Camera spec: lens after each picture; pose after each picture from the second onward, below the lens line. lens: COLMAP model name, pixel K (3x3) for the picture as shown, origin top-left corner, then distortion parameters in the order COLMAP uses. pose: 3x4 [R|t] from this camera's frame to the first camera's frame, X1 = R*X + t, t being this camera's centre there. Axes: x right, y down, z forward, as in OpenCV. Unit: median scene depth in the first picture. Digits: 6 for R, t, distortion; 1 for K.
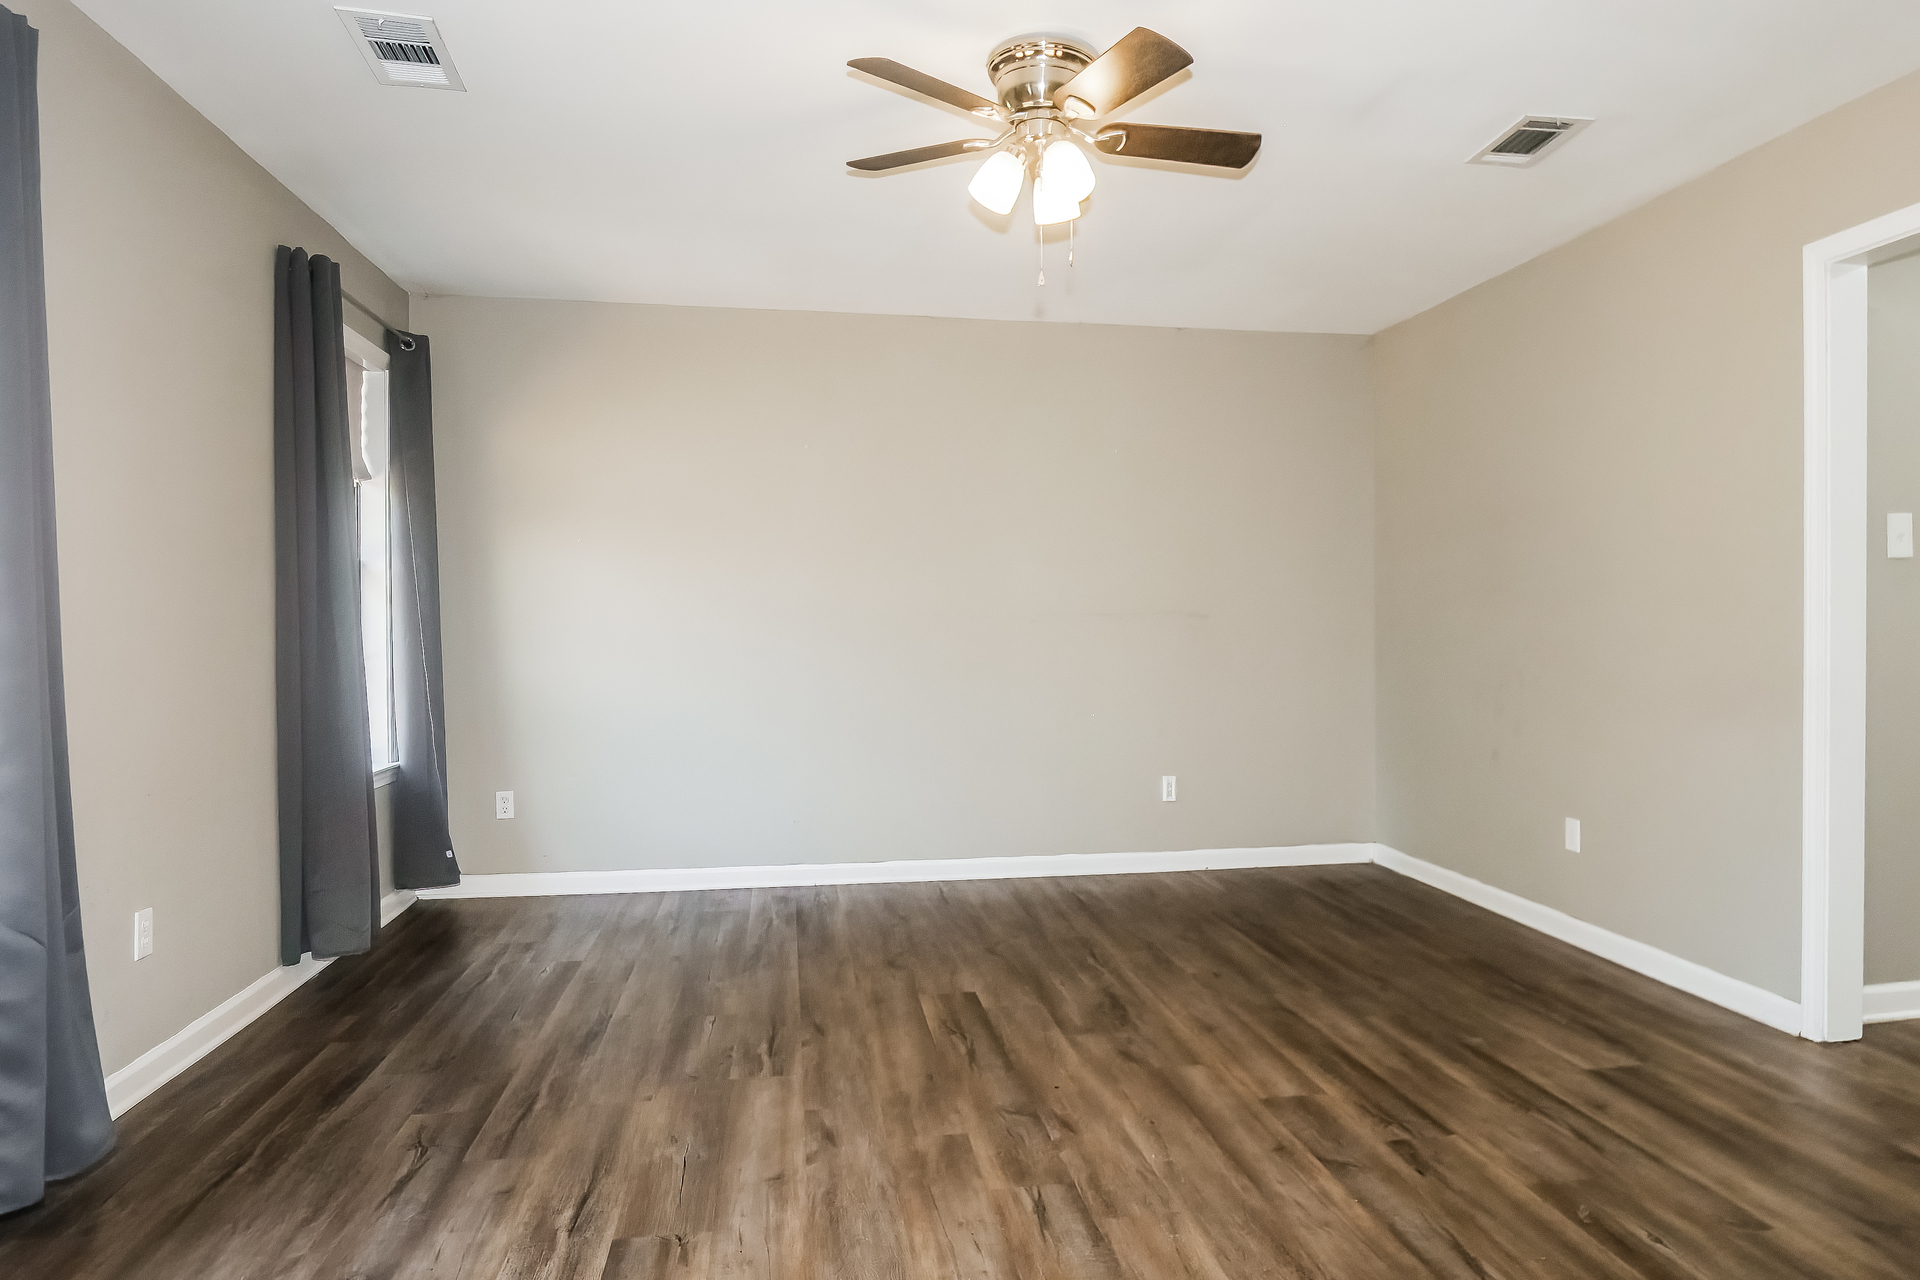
lens RADIAL K [[1138.0, 0, 977.8], [0, 1138.0, 639.4], [0, 0, 1]] dist [-0.012737, 0.000153]
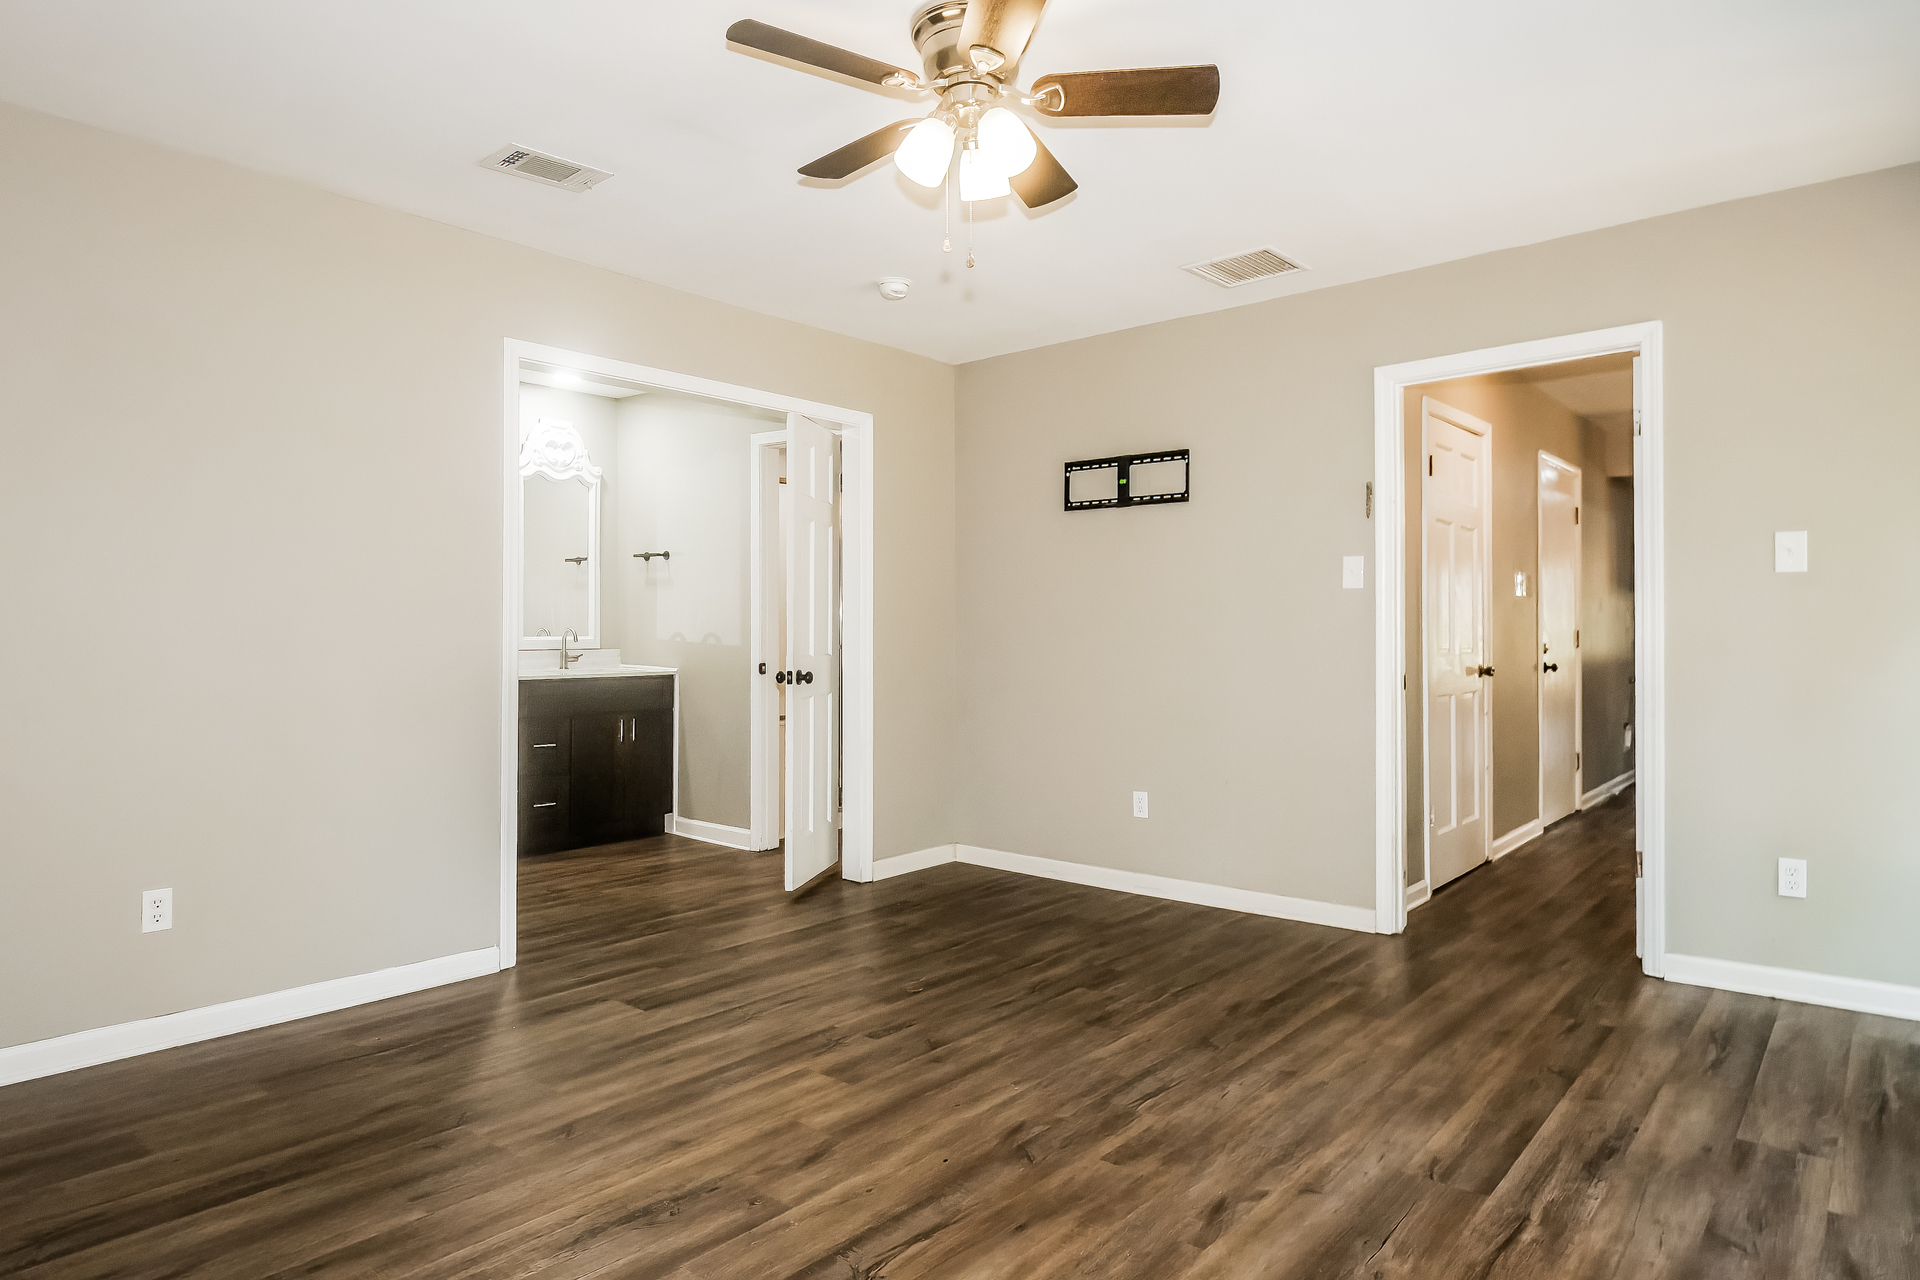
lens RADIAL K [[1138.0, 0, 975.9], [0, 1138.0, 631.6], [0, 0, 1]] dist [-0.012737, 0.000153]
pose [[-0.649924, 0.005511, 0.759980, -0.689069], [0.013803, 0.999894, 0.004553, -0.025359], [-0.759874, 0.013449, -0.649931, 1.717500]]
